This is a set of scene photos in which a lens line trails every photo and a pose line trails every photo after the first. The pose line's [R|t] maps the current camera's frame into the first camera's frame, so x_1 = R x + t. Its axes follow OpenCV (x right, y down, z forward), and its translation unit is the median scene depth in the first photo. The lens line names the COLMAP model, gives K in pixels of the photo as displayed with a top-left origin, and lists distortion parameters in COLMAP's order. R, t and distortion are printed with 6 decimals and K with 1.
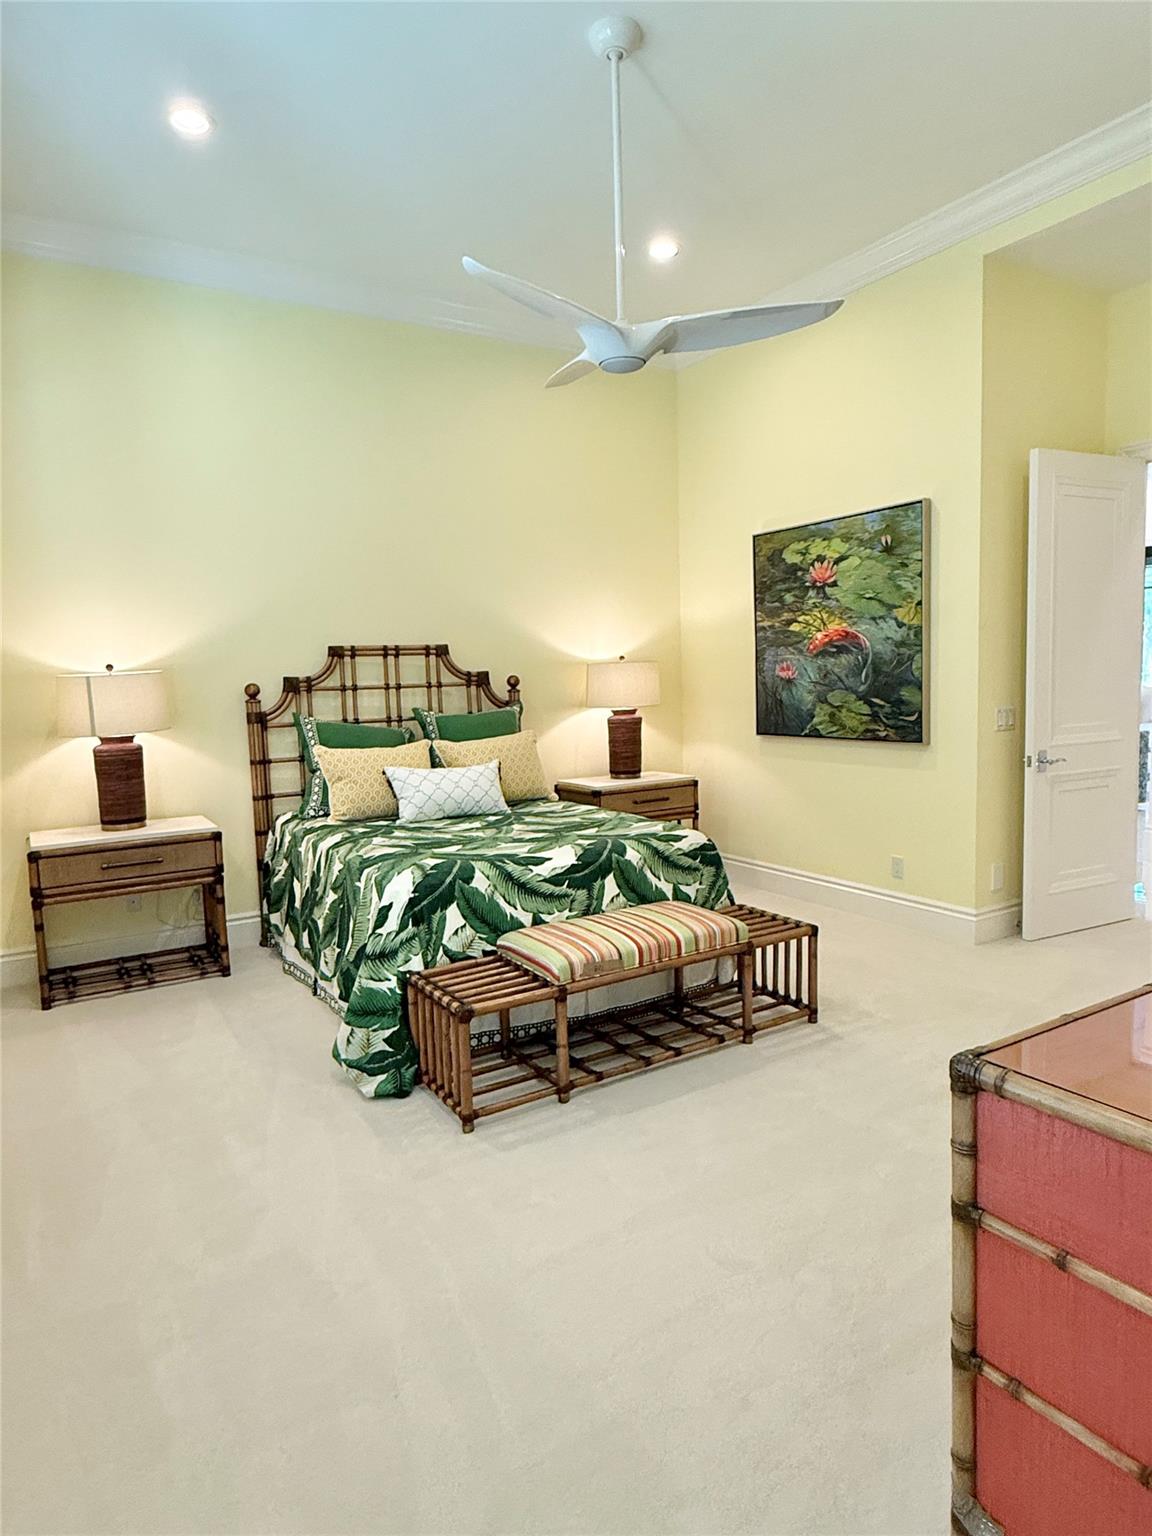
lens RADIAL K [[935.3, 0, 576.0], [0, 935.3, 768.0], [0, 0, 1]] dist [-0.032175, -0.000314]
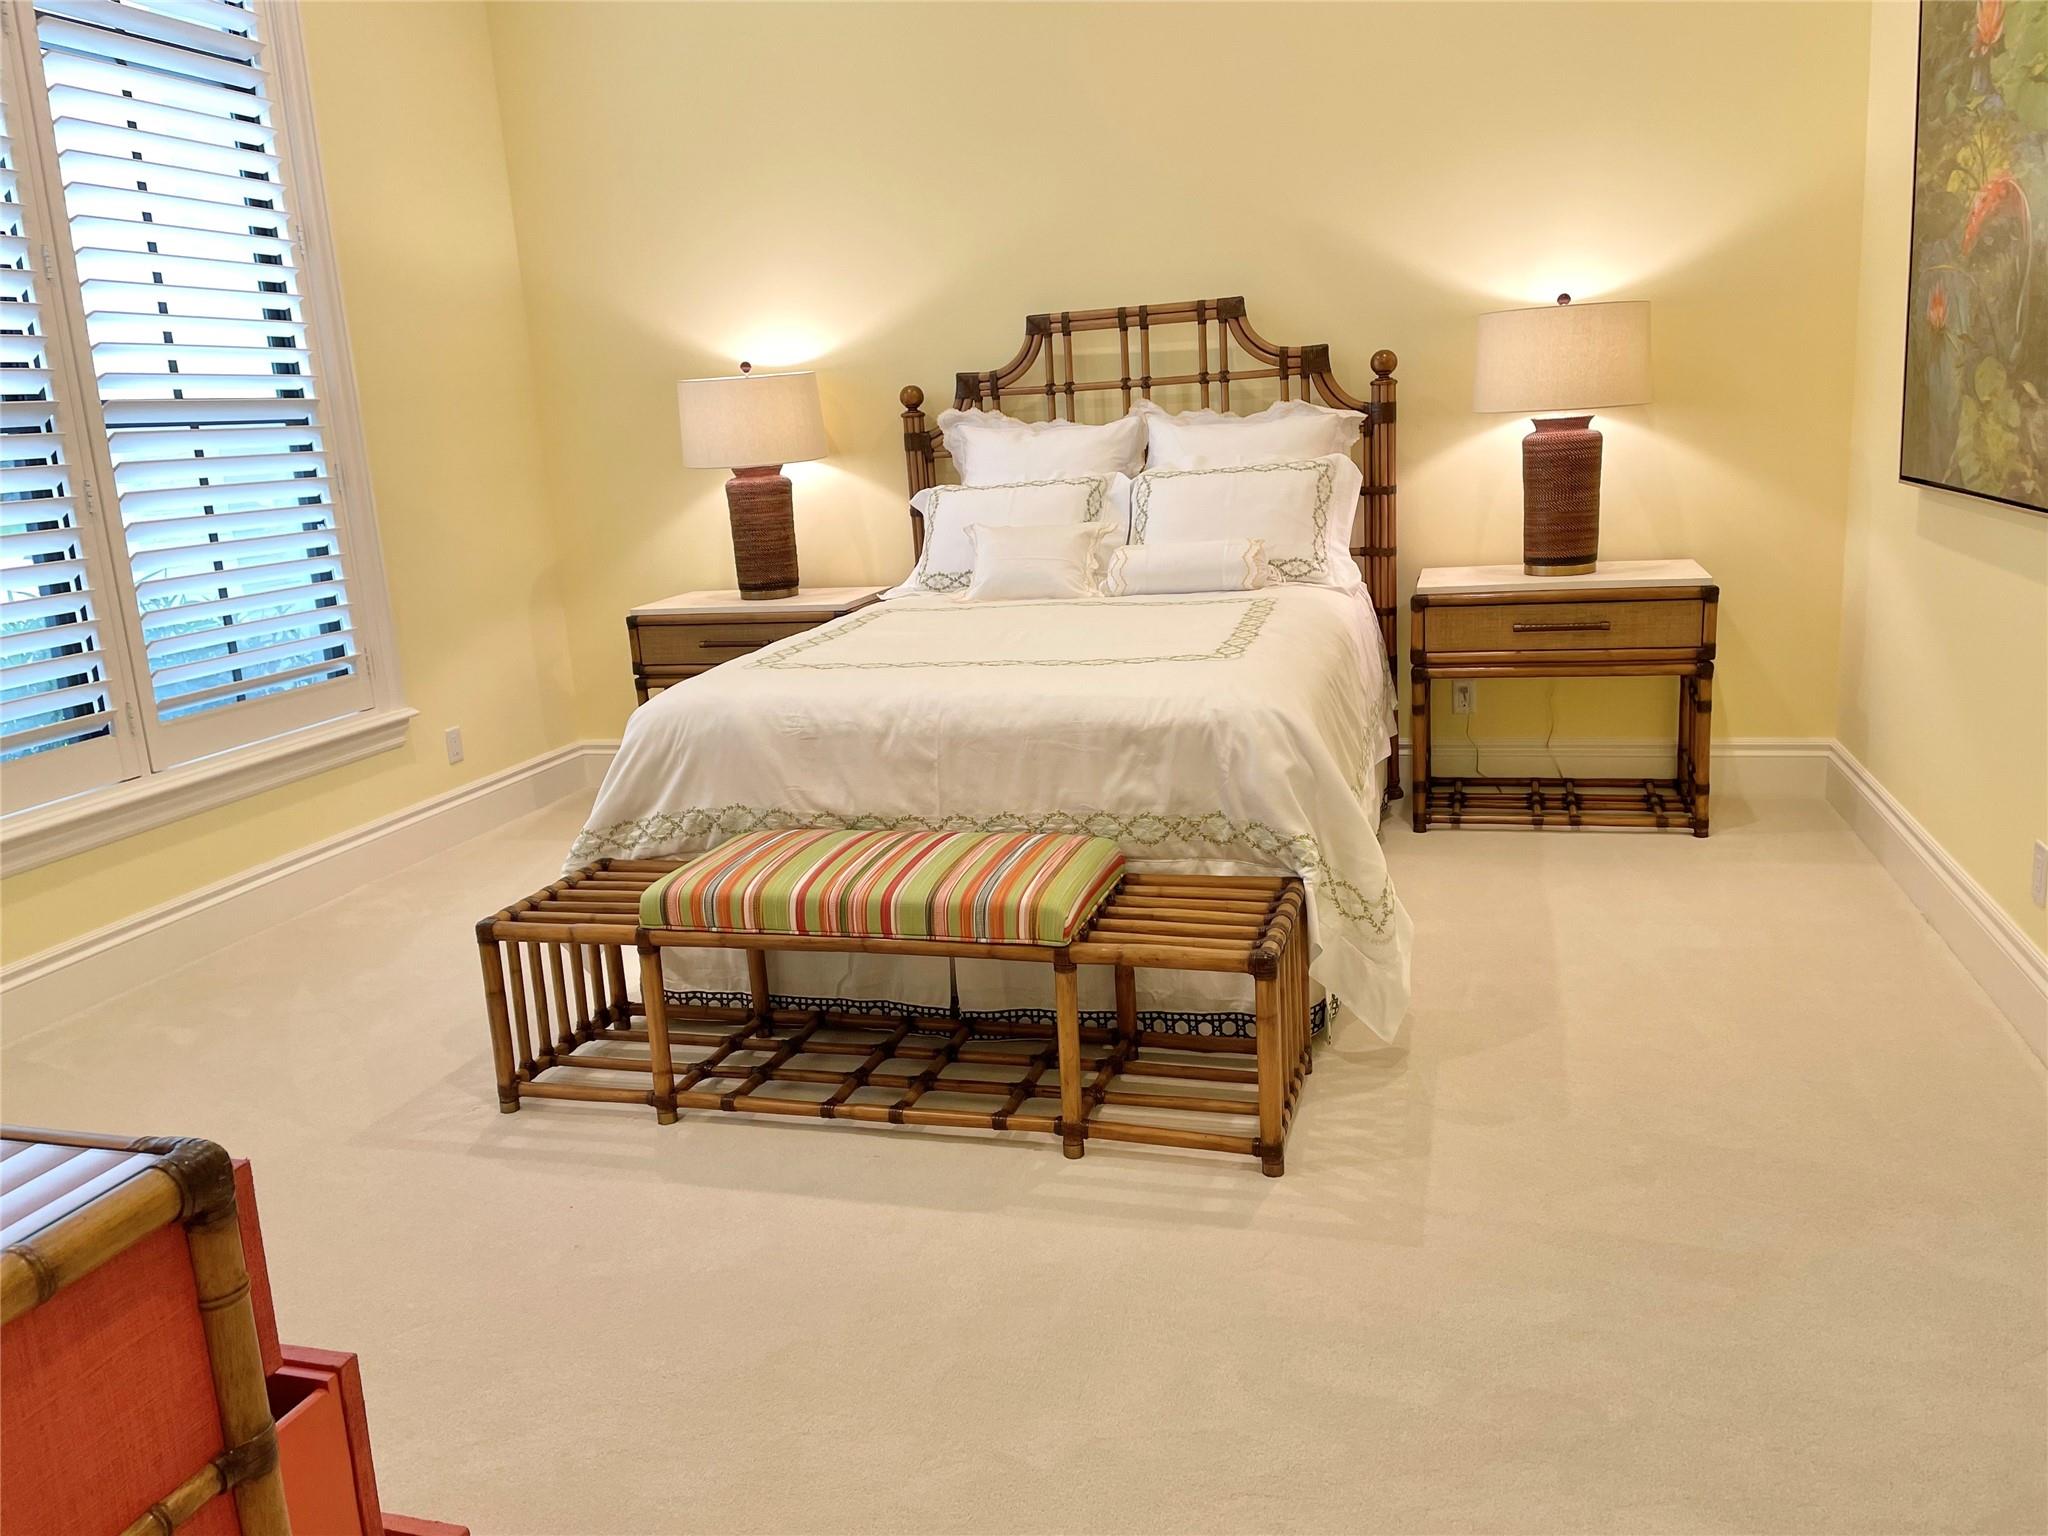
lens RADIAL K [[1556.8, 0, 1024.0], [0, 1556.8, 768.0], [0, 0, 1]] dist [0.056057, 0.001351]
pose [[0.667455, 0.162329, -0.726741, 0.468782], [-0.022848, 0.979955, 0.197904, -0.042860], [0.744299, -0.115488, 0.657785, 0.290991]]
